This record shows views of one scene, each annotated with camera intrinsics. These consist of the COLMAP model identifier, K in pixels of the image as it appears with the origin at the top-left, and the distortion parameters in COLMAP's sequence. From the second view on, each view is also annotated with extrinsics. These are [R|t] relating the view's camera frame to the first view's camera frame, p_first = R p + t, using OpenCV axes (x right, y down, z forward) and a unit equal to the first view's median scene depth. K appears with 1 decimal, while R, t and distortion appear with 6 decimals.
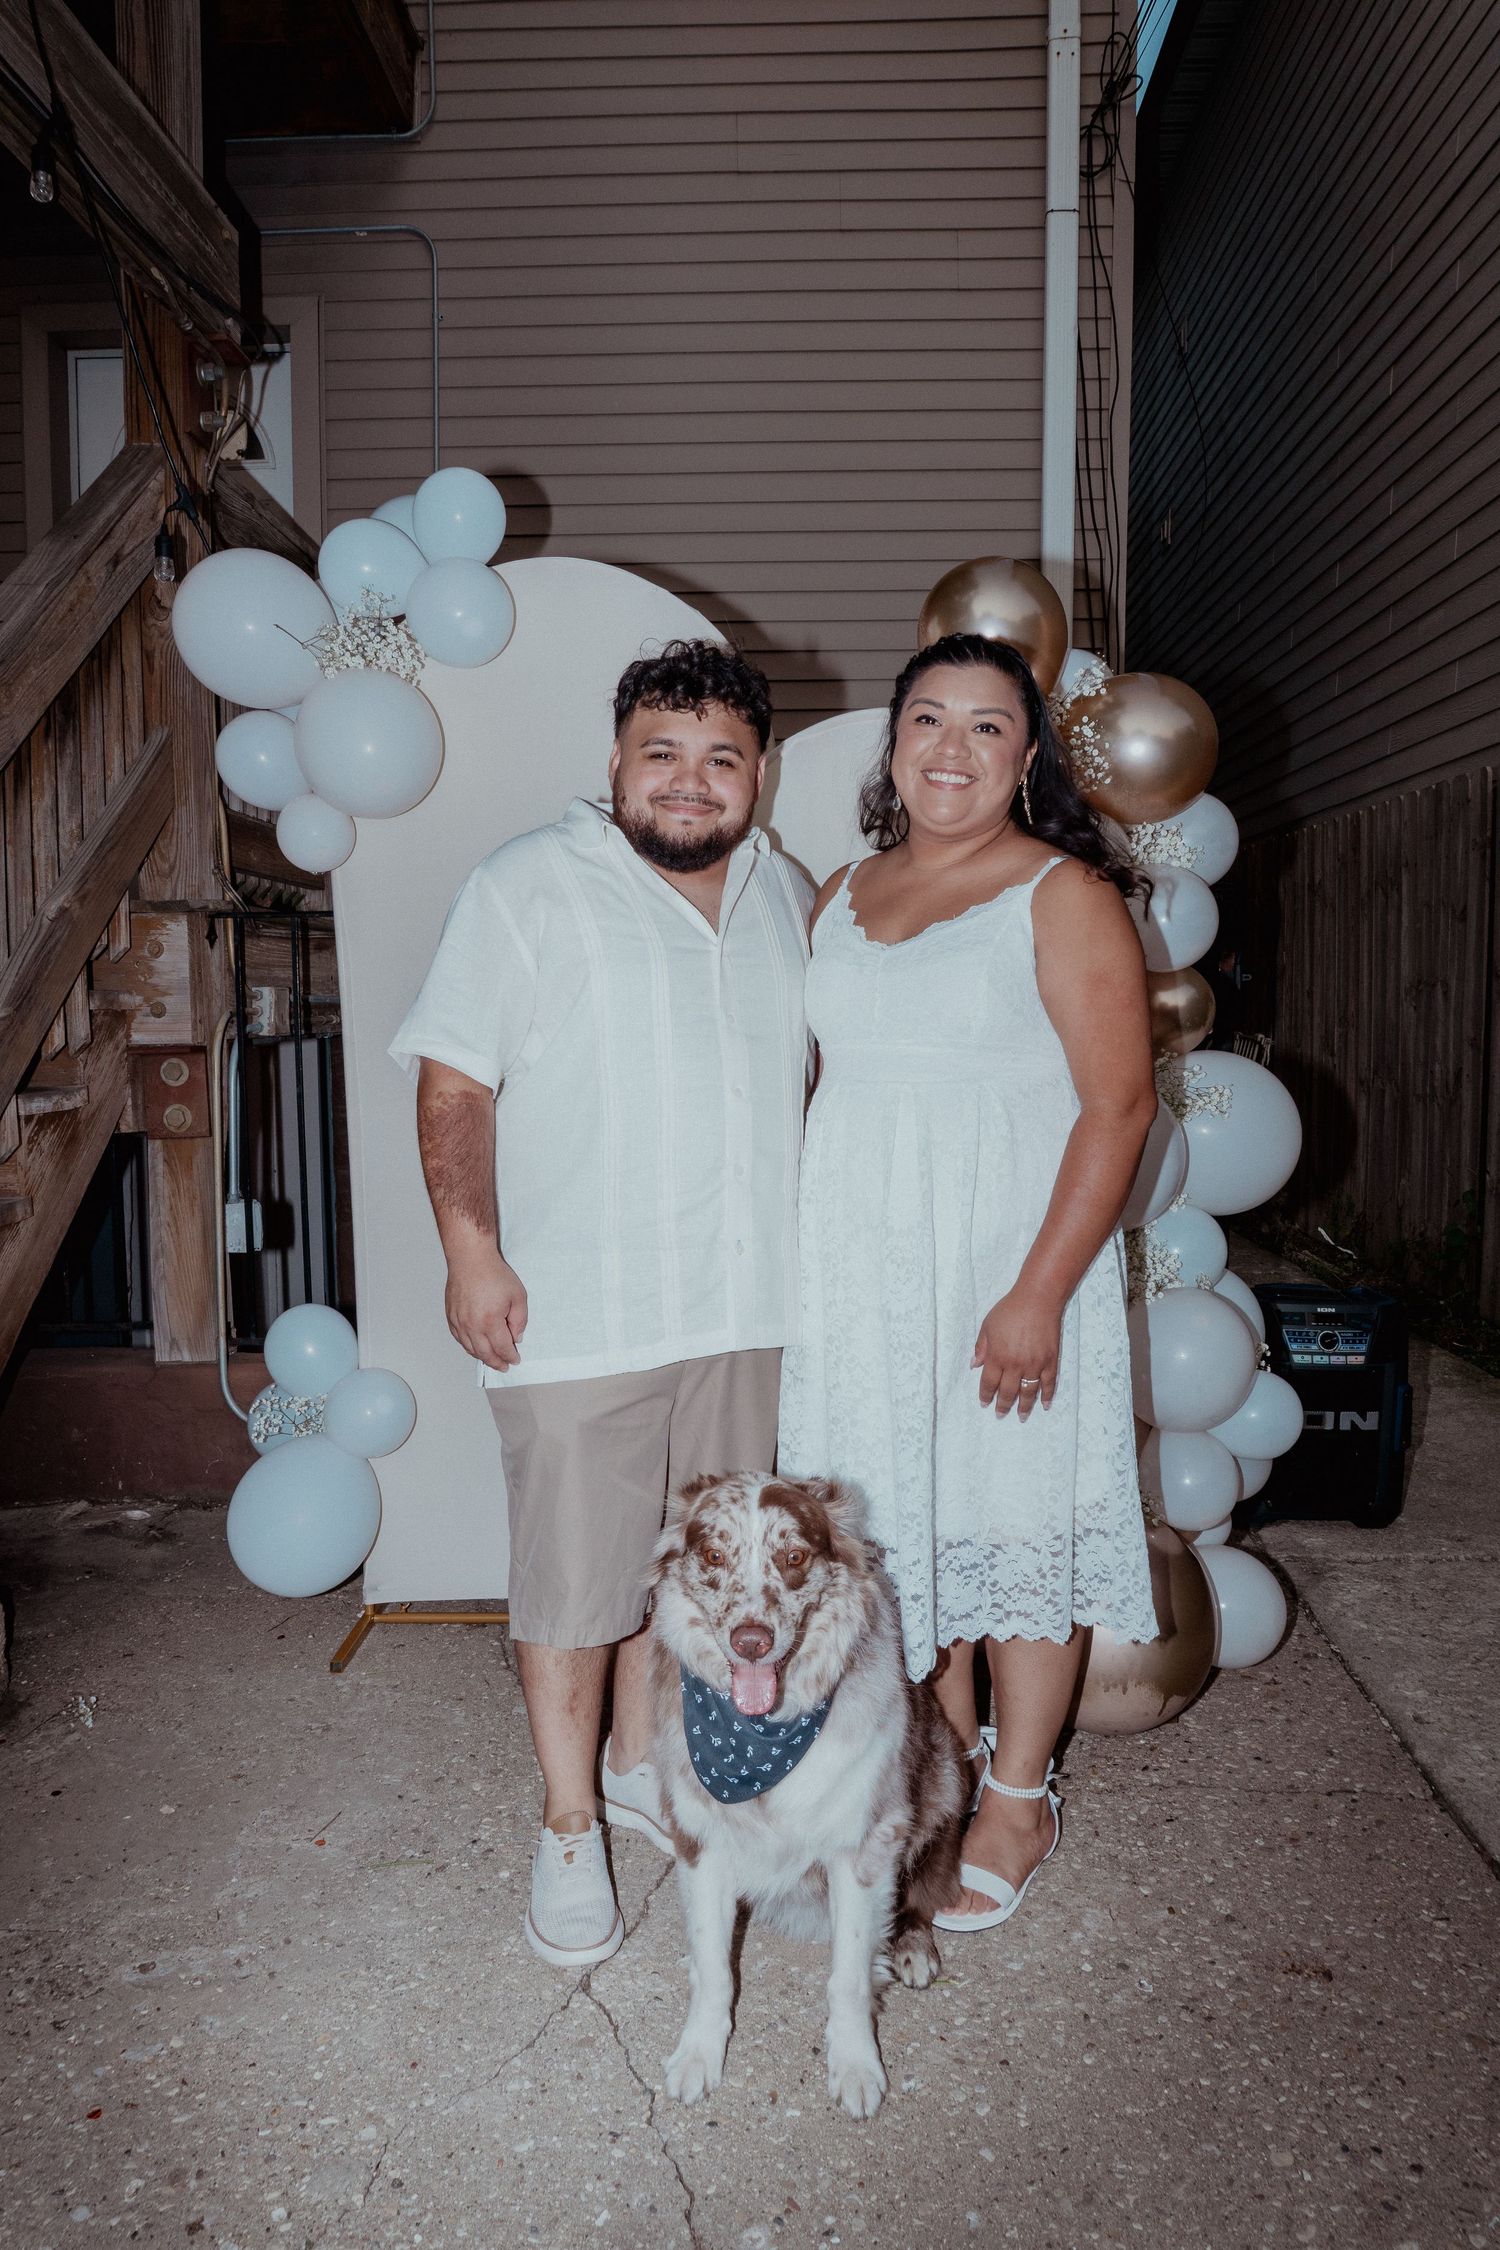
lens RADIAL K [[1616.0, 0, 762.4], [0, 1616.0, 1133.7], [0, 0, 1]] dist [-0.051251, 0.005954]
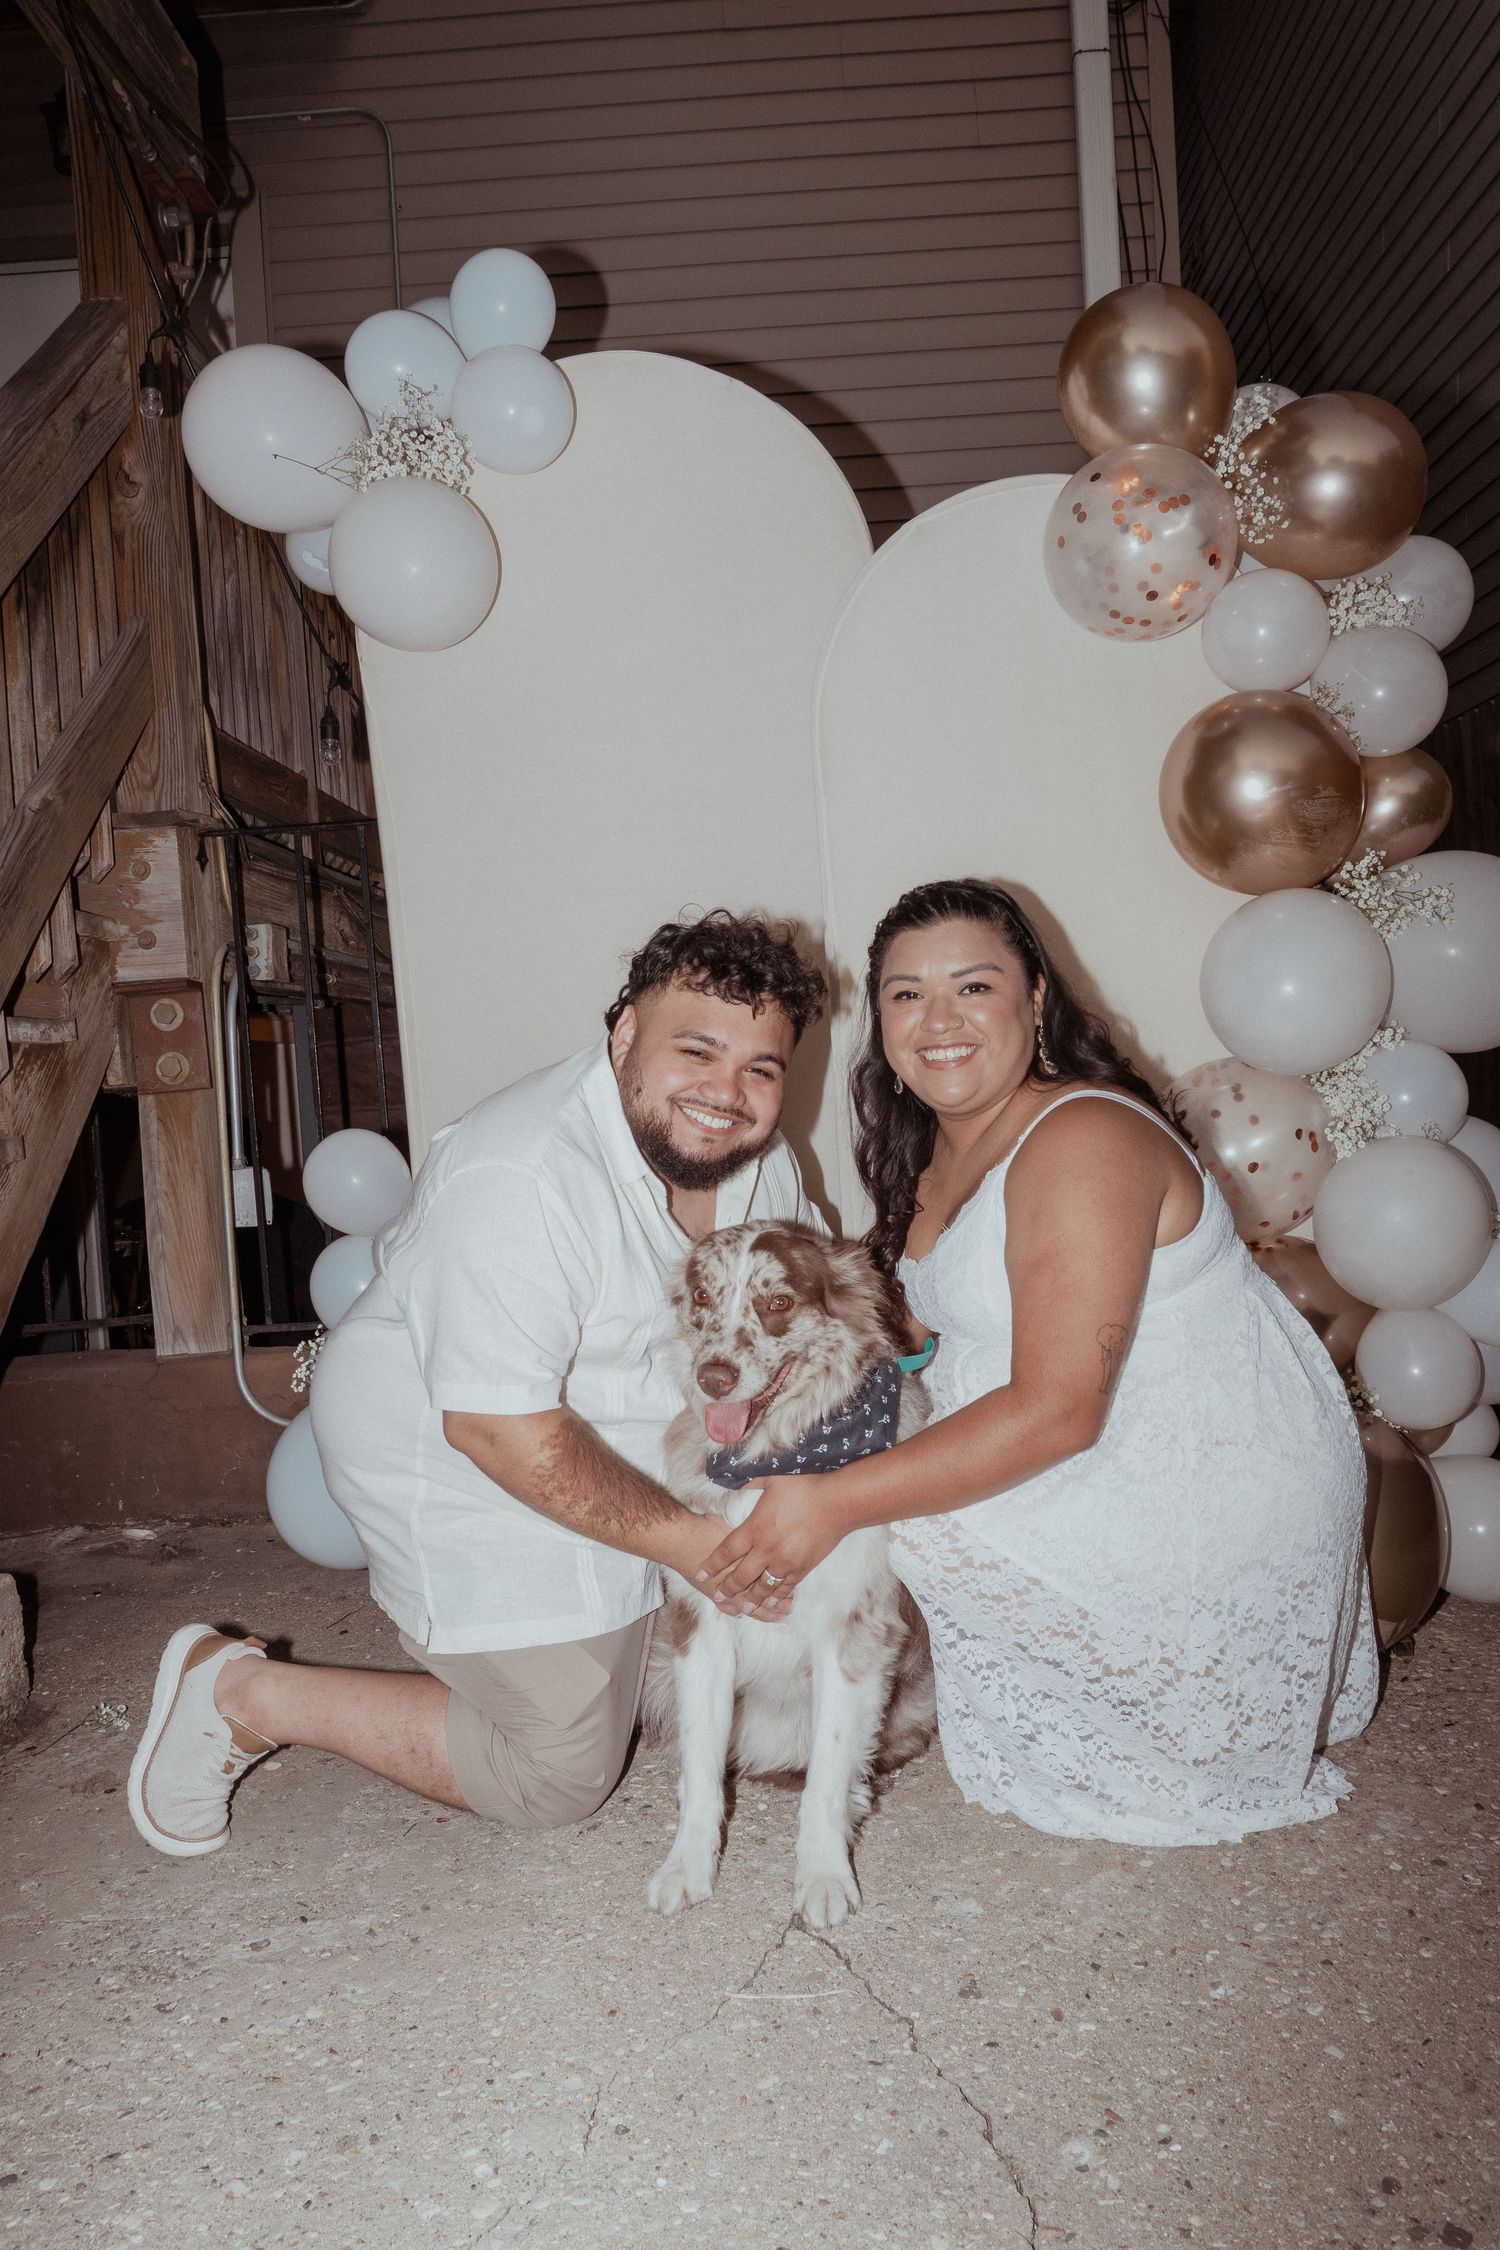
lens RADIAL K [[1837.5, 0, 763.9], [0, 1837.5, 1128.2], [0, 0, 1]] dist [-0.037597, 0.009211]
pose [[0.998255, -0.057812, 0.012029, -0.073140], [0.058327, 0.997134, -0.048189, 0.105262], [-0.009209, 0.048807, 0.998766, 0.021614]]
